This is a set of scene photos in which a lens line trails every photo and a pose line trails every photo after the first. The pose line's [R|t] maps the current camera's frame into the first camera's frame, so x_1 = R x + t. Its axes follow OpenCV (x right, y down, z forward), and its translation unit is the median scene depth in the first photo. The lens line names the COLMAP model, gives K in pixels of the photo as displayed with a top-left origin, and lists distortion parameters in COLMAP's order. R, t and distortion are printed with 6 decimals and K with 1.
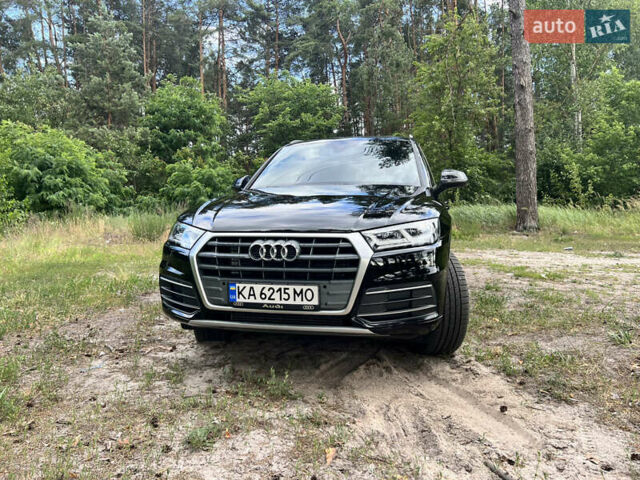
lens RADIAL K [[474.3, 0, 319.6], [0, 474.3, 232.9], [0, 0, 1]] dist [0.056692, -0.070049]
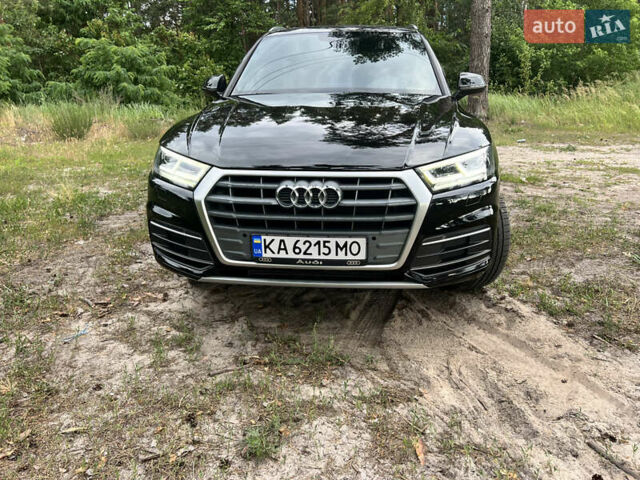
lens RADIAL K [[474.3, 0, 319.6], [0, 474.3, 232.9], [0, 0, 1]] dist [0.056692, -0.070049]
pose [[0.988498, -0.041512, 0.145425, -0.196557], [0.005207, 0.970362, 0.241599, -0.093033], [-0.151145, -0.238063, 0.959417, 0.215138]]
